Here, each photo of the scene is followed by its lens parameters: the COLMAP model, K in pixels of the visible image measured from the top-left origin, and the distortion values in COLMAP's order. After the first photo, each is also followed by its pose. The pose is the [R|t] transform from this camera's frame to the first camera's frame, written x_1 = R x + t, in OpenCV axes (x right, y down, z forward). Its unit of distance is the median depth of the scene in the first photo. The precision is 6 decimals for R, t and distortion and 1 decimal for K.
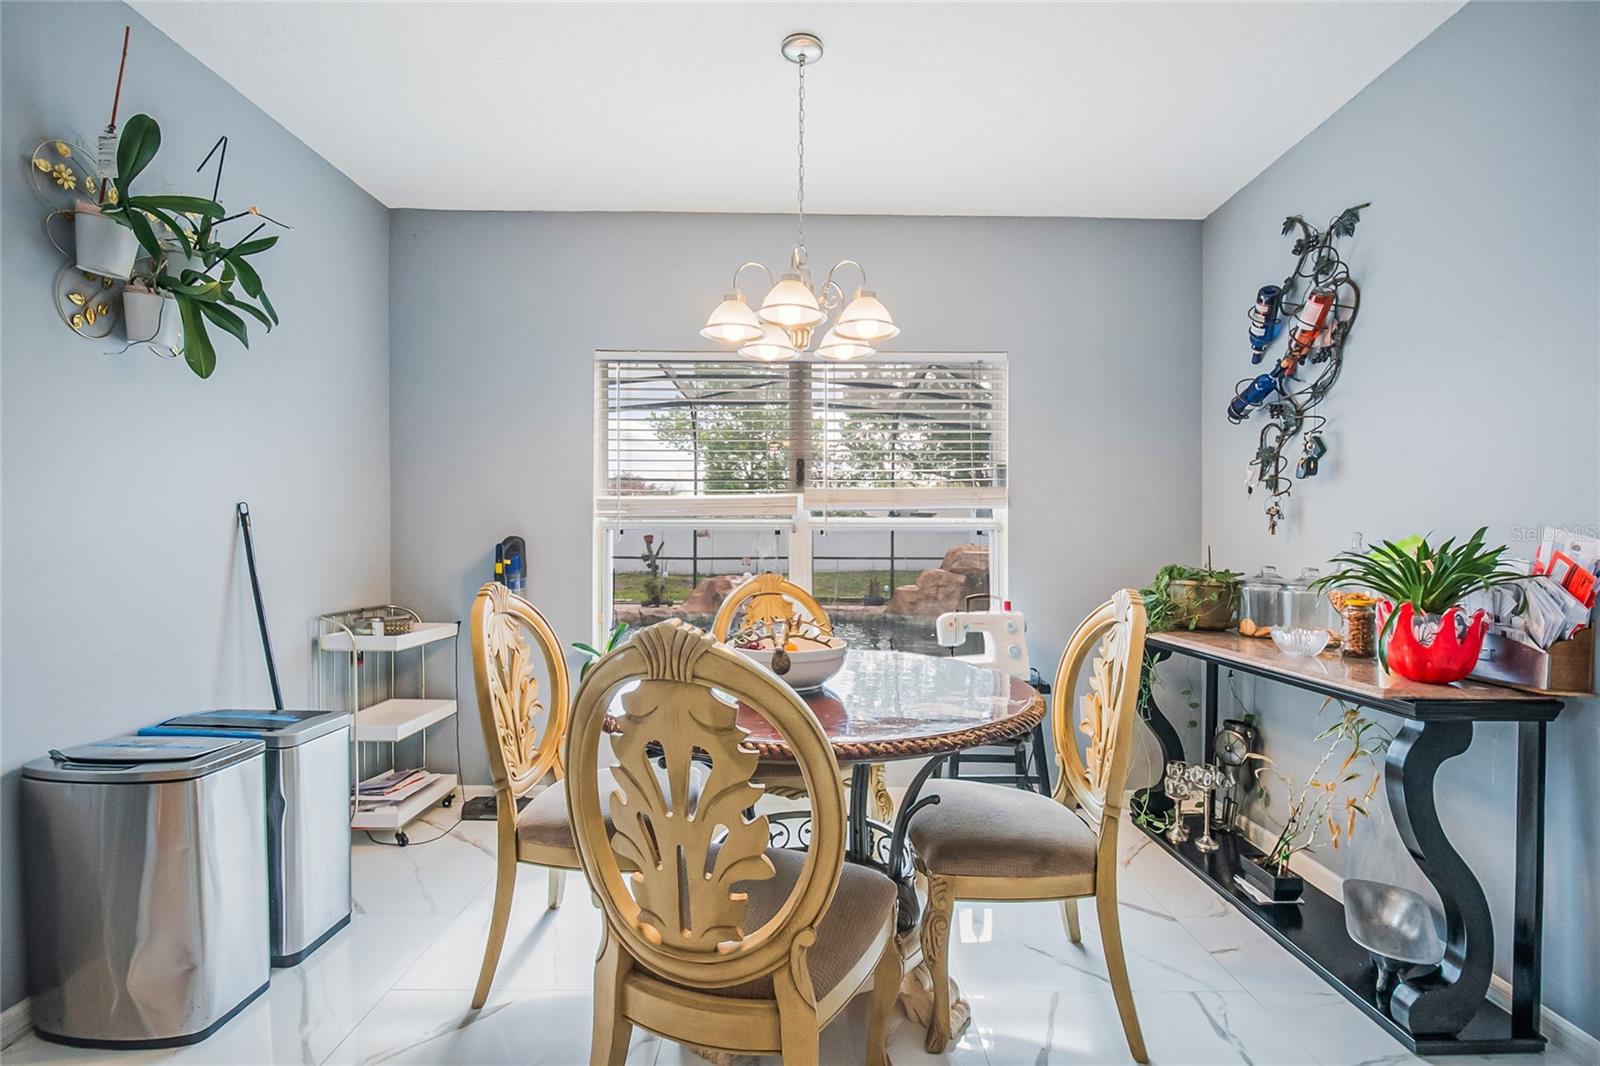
lens RADIAL K [[700.2, 0, 808.3], [0, 700.2, 524.6], [0, 0, 1]] dist [0.010166, -0.014020]
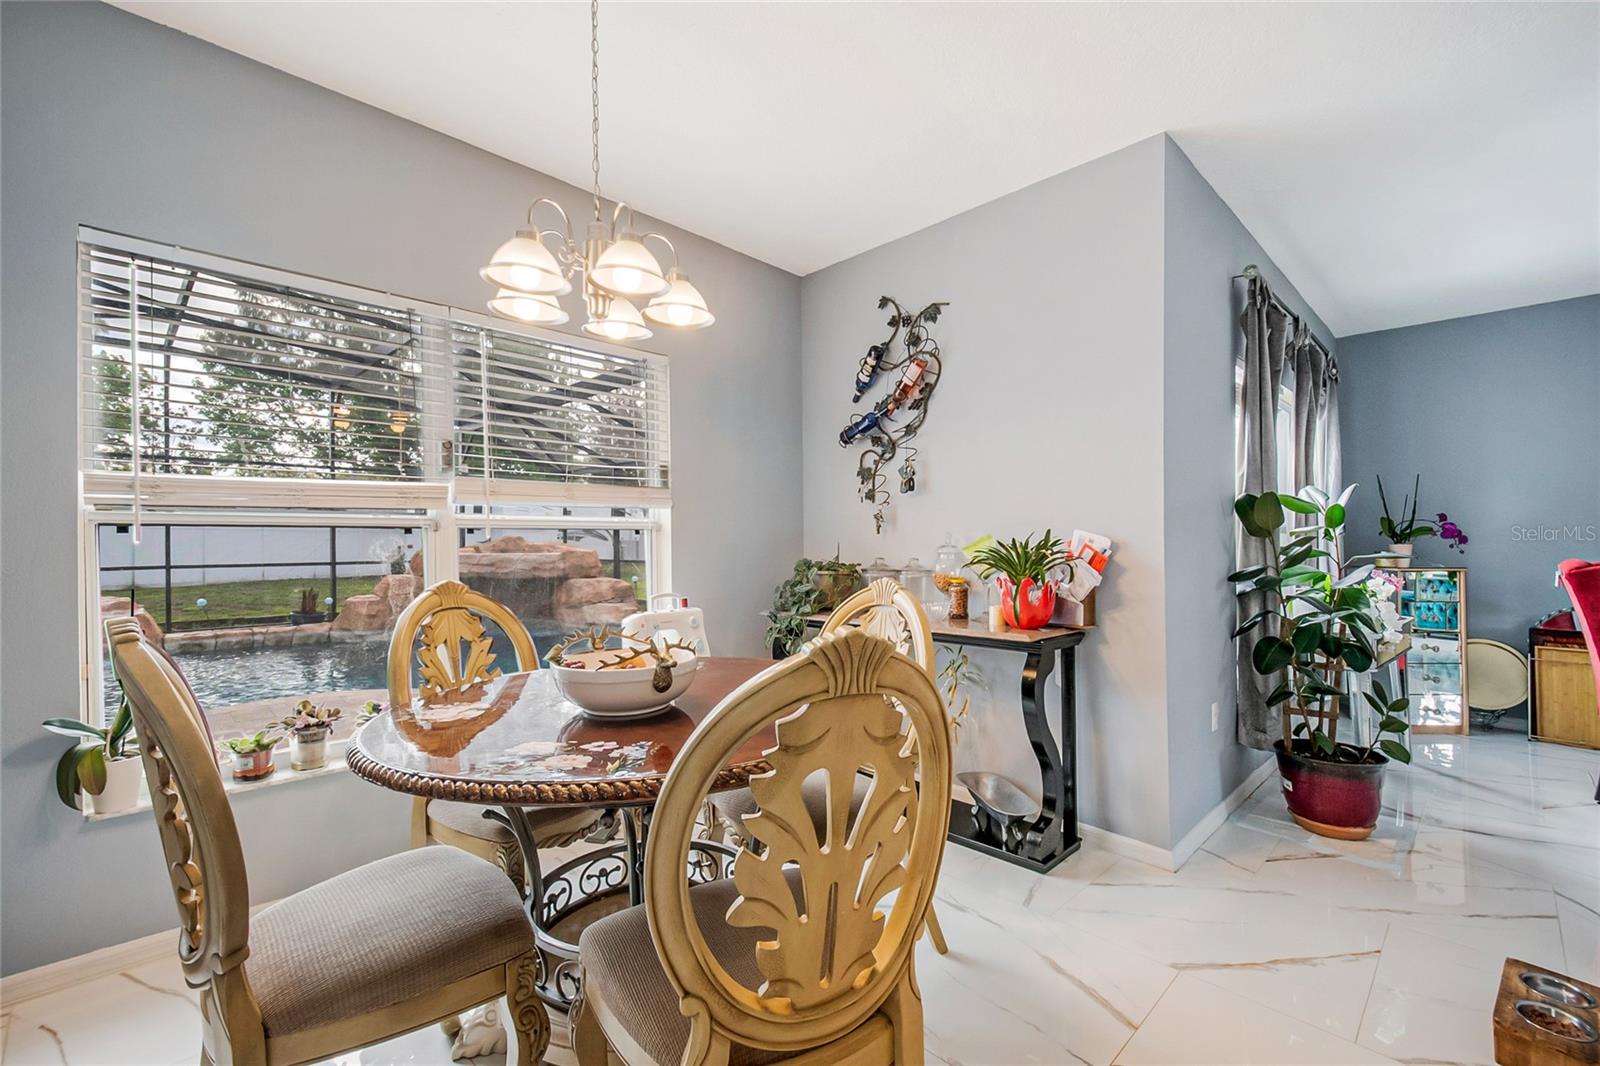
lens RADIAL K [[700.2, 0, 800.8], [0, 700.2, 523.5], [0, 0, 1]] dist [0.010166, -0.014020]
pose [[0.697231, 0.012267, 0.716741, -0.386852], [-0.010913, 0.999919, -0.006498, 0.004244], [-0.716763, -0.003291, 0.697309, 0.185845]]
